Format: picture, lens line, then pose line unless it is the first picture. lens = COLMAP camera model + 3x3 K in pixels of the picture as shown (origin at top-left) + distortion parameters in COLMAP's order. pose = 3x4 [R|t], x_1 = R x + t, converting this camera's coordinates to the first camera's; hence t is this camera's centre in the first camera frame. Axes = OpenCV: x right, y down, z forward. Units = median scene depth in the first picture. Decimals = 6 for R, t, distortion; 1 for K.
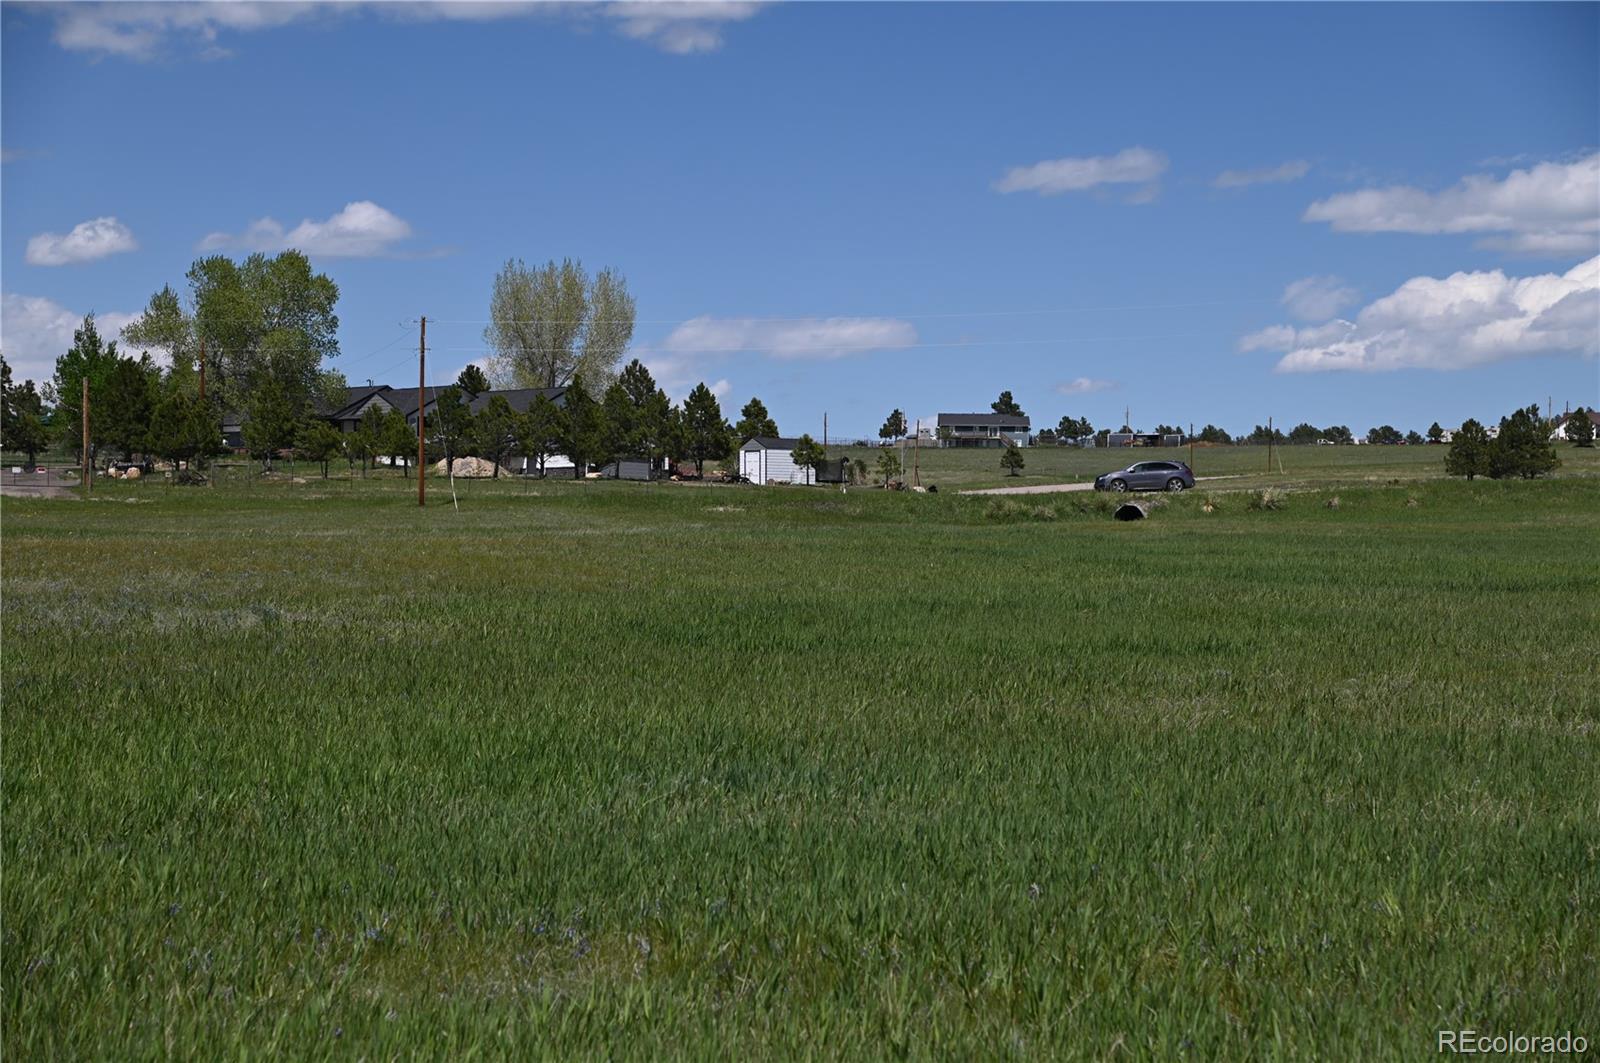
lens RADIAL K [[3485.0, 0, 801.0], [0, 3485.0, 547.6], [0, 0, 1]] dist [0.655266, 0.000000]
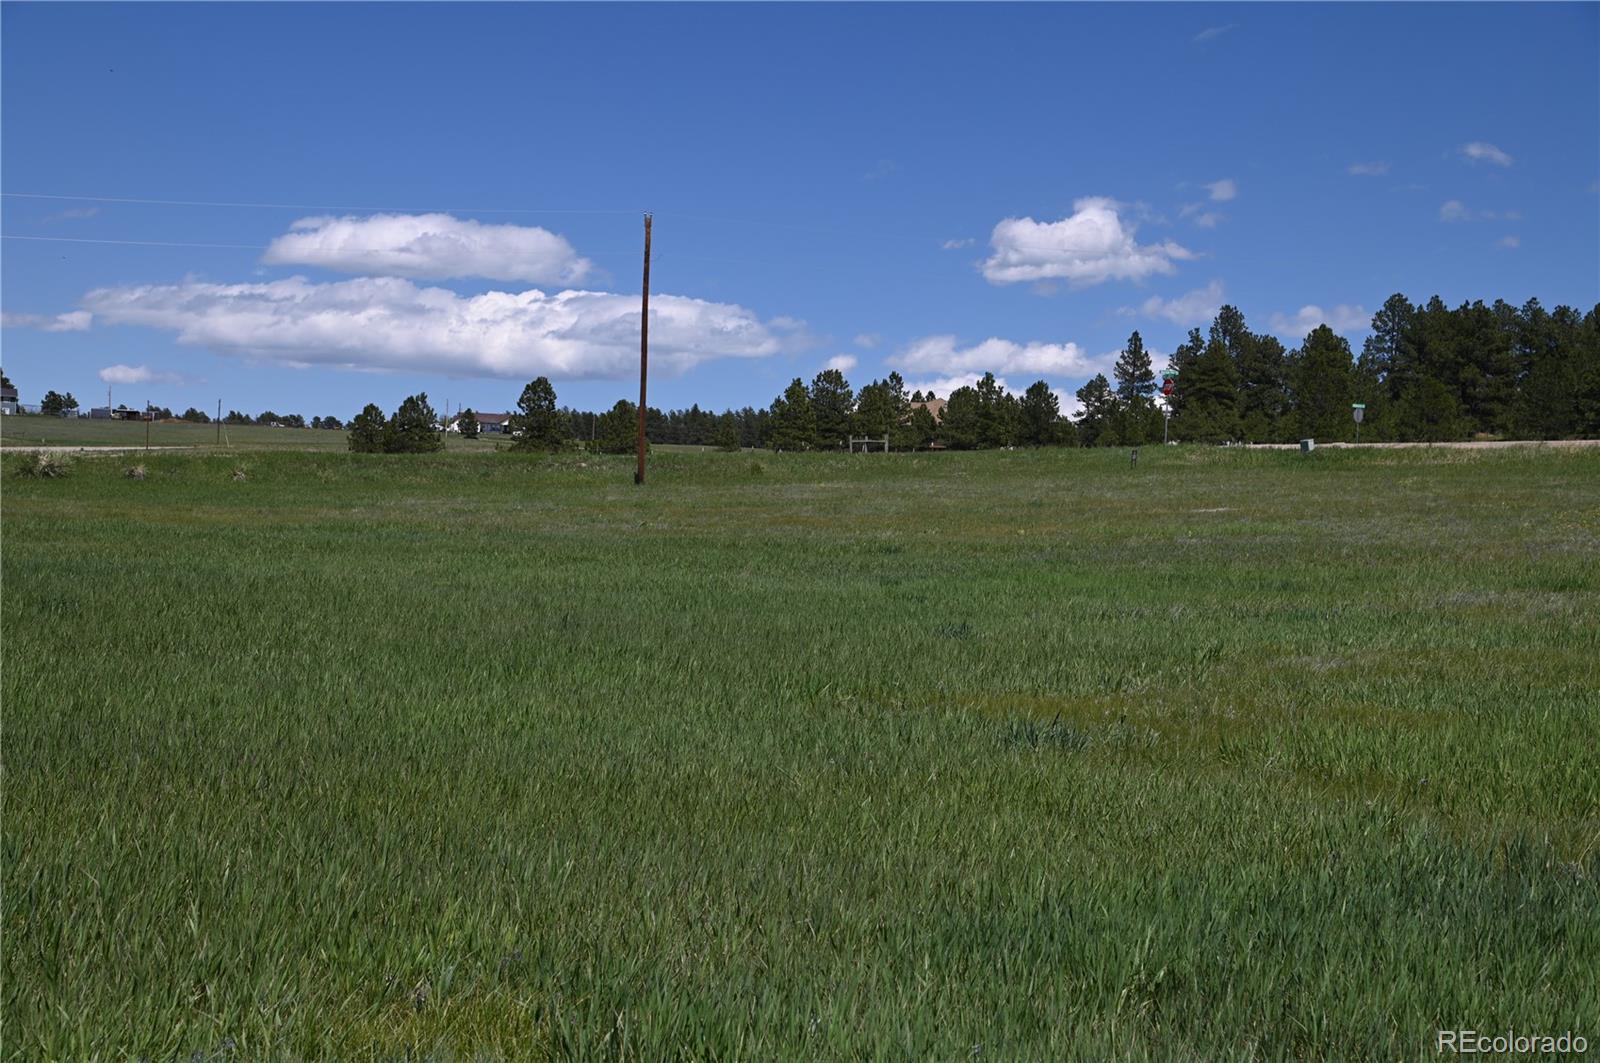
lens RADIAL K [[2449.0, 0, 793.6], [0, 2449.0, 533.6], [0, 0, 1]] dist [0.317808, 0.000000]
pose [[0.941123, 0.029039, 0.336816, 0.052835], [-0.032680, 0.999453, 0.005145, -0.003403], [-0.336482, -0.015849, 0.941556, 0.224279]]
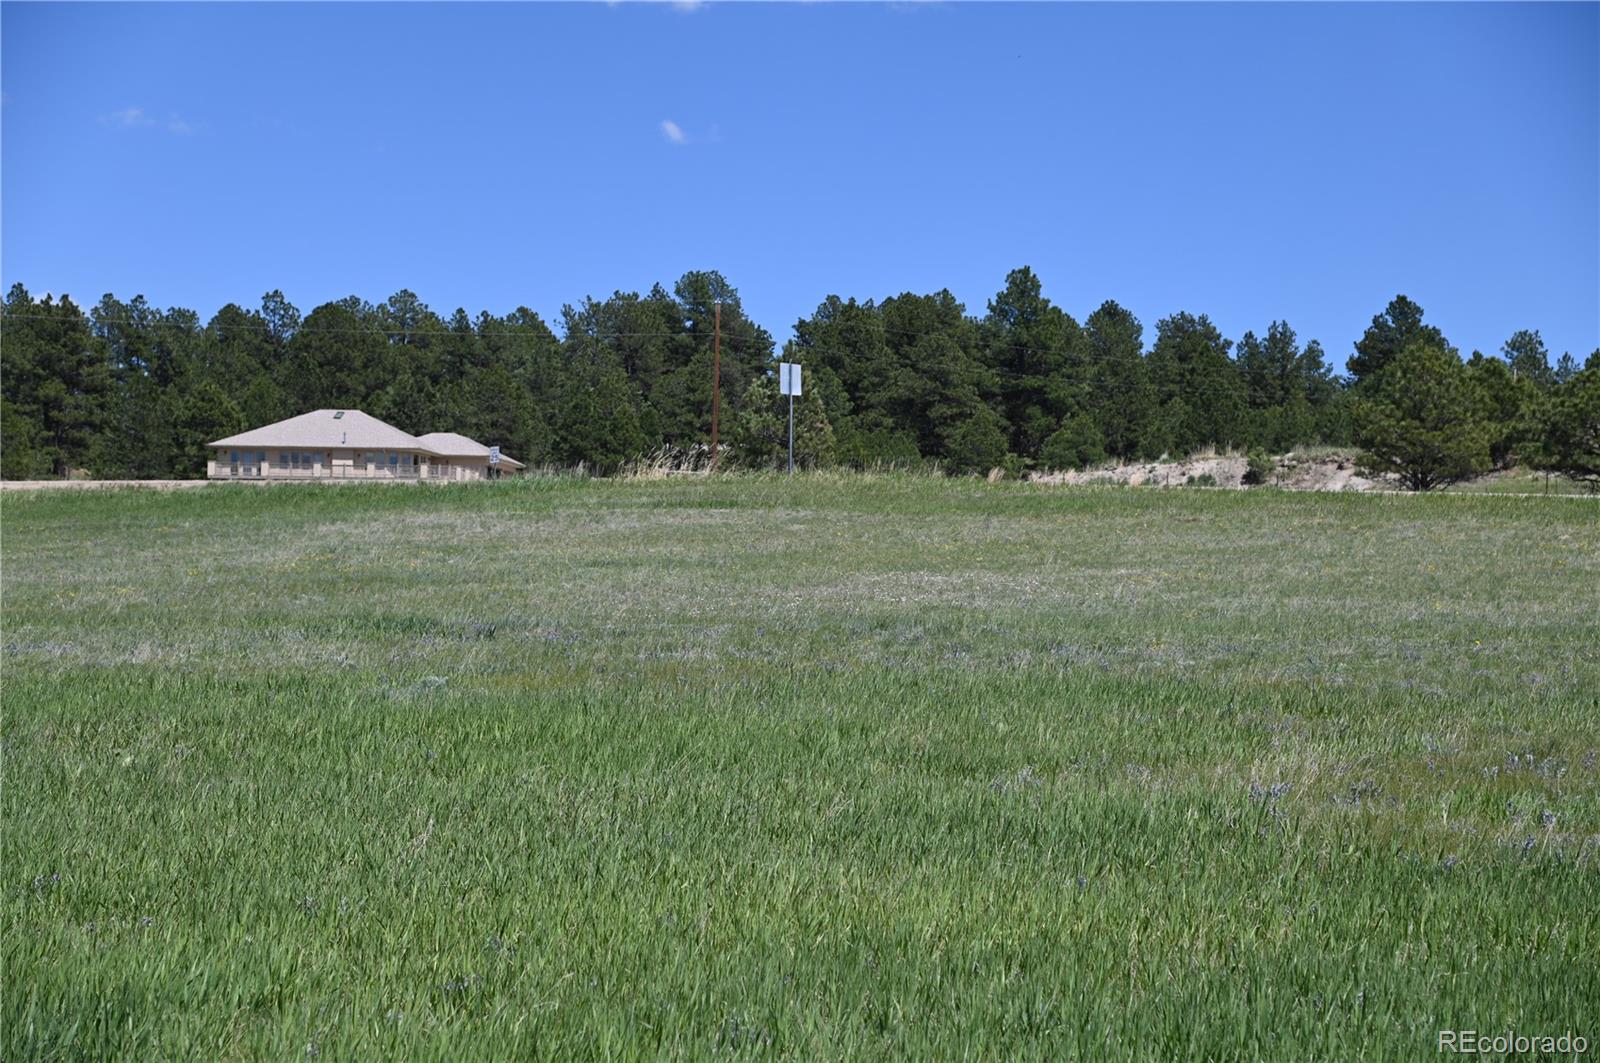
lens RADIAL K [[3485.0, 0, 800.6], [0, 3485.0, 504.2], [0, 0, 1]] dist [0.655266, 0.000000]
pose [[0.707966, 0.046243, 0.704731, 0.042402], [-0.027677, 0.998904, -0.037741, -0.002225], [-0.705704, 0.007214, 0.708470, 0.158568]]
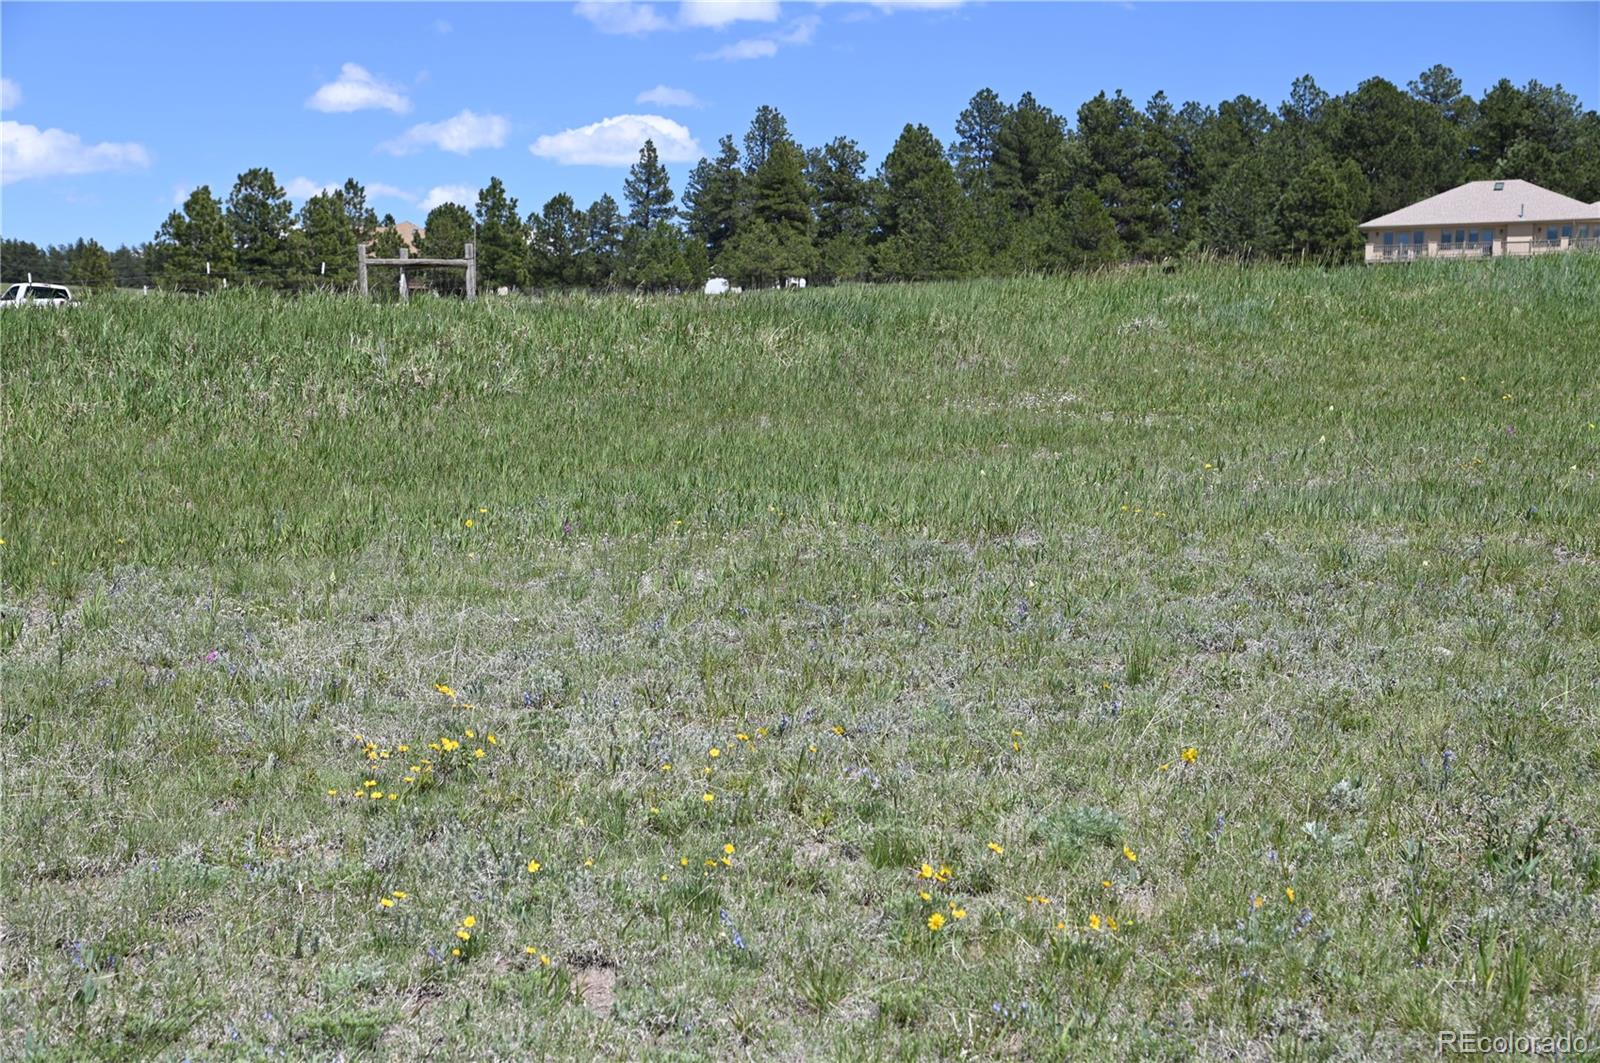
lens RADIAL K [[2449.0, 0, 778.1], [0, 2449.0, 516.9], [0, 0, 1]] dist [0.317808, 0.000000]
pose [[0.843279, -0.018662, 0.537152, 0.139904], [-0.013949, 0.998301, 0.056581, -0.010484], [-0.537295, -0.055206, 0.841586, 0.465891]]
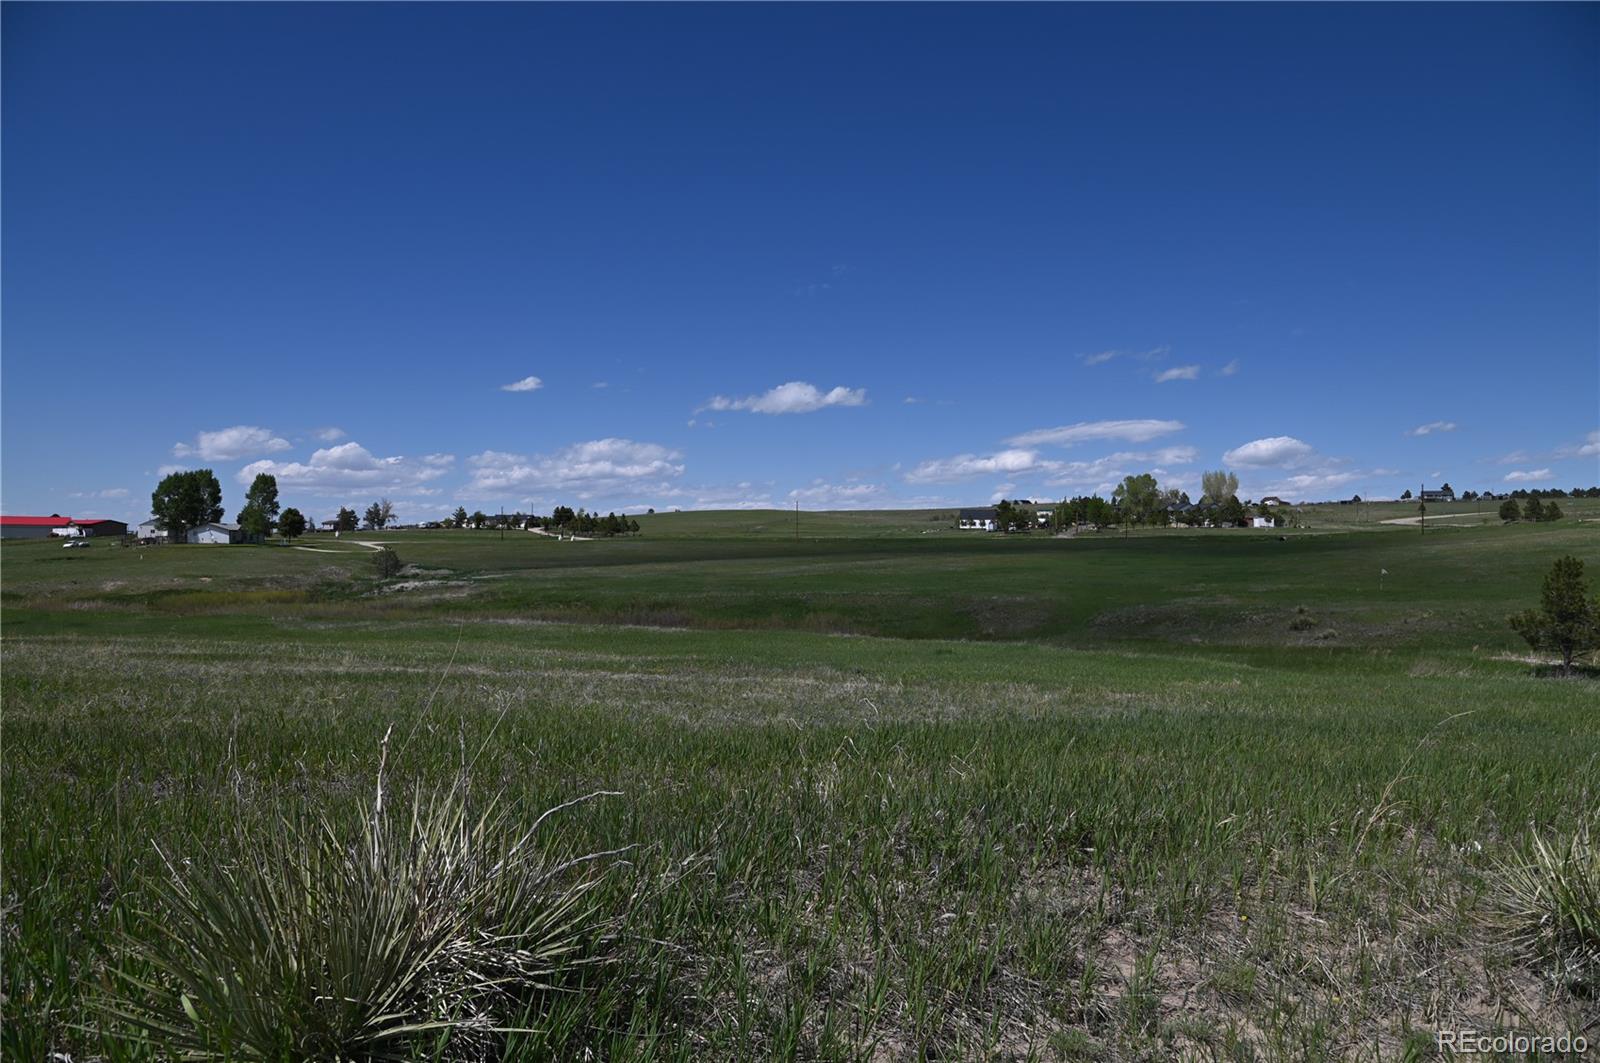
lens RADIAL K [[1175.3, 0, 789.5], [0, 1175.3, 540.2], [0, 0, 1]] dist [-0.080587, 0.060363]
pose [[0.859812, -0.006812, -0.510565, 0.167422], [0.010874, 0.999929, 0.004971, -0.012619], [0.510495, -0.009826, 0.859825, -0.349656]]
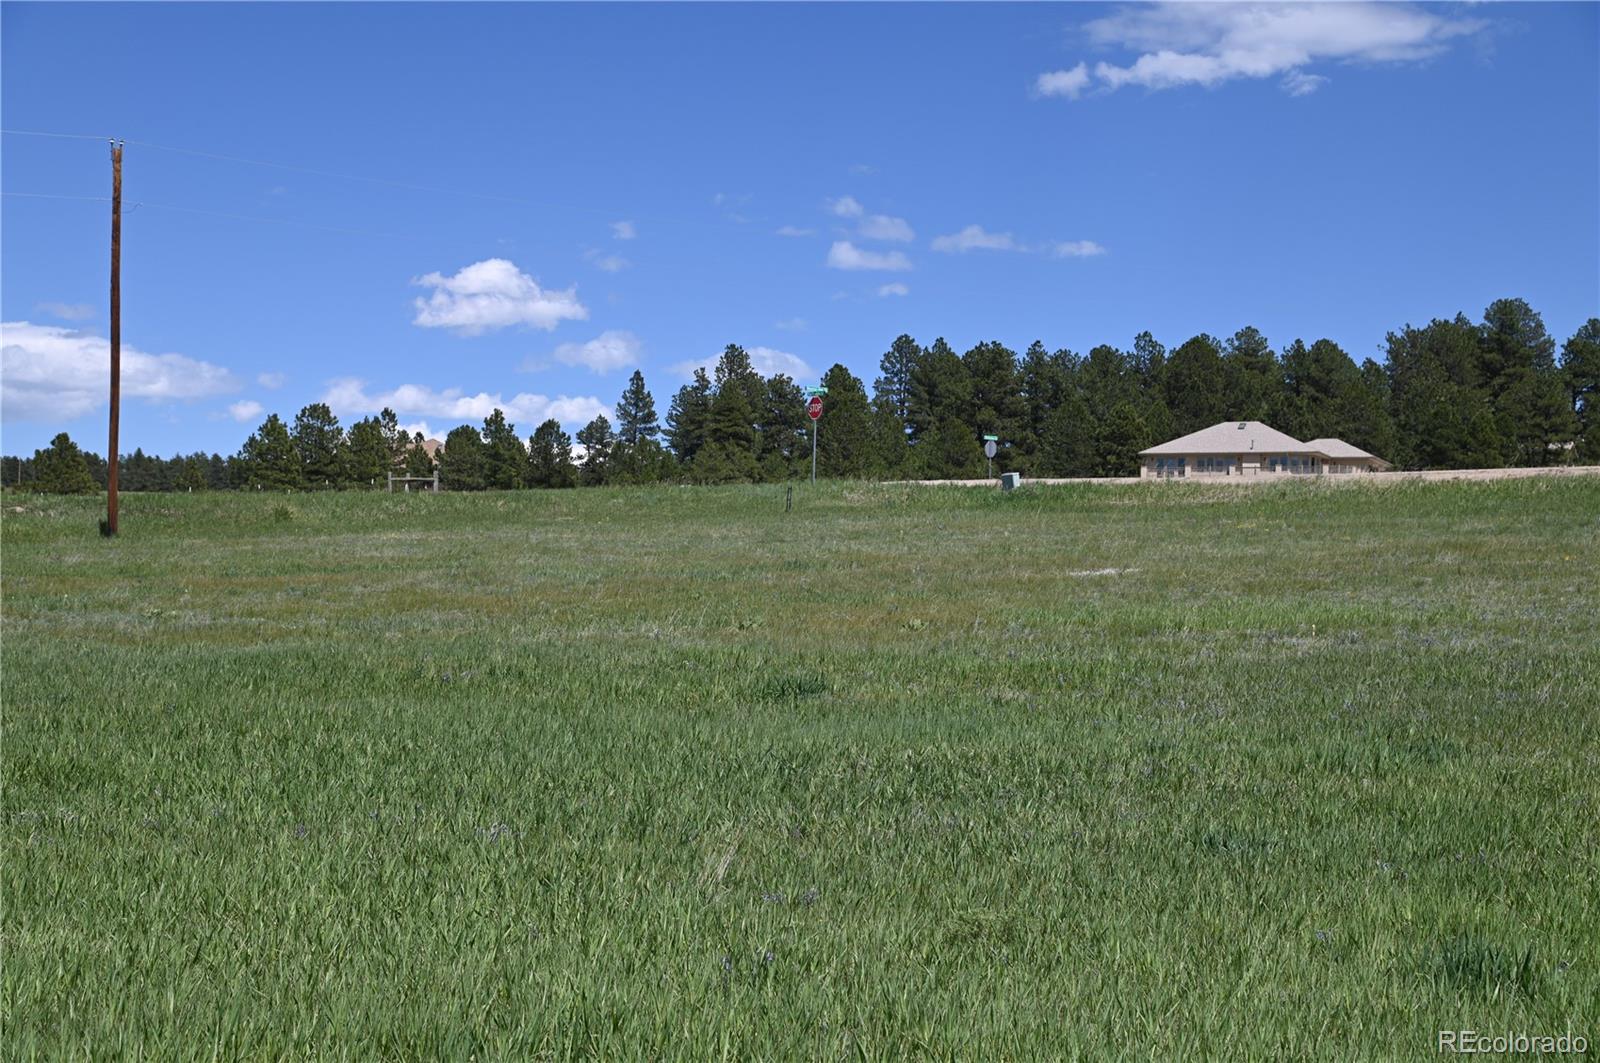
lens RADIAL K [[2449.0, 0, 790.0], [0, 2449.0, 524.7], [0, 0, 1]] dist [0.317808, 0.000000]
pose [[0.847387, 0.030441, 0.530102, 0.072297], [-0.021130, 0.999498, -0.023618, -0.004512], [-0.530555, 0.008812, 0.847605, 0.303218]]
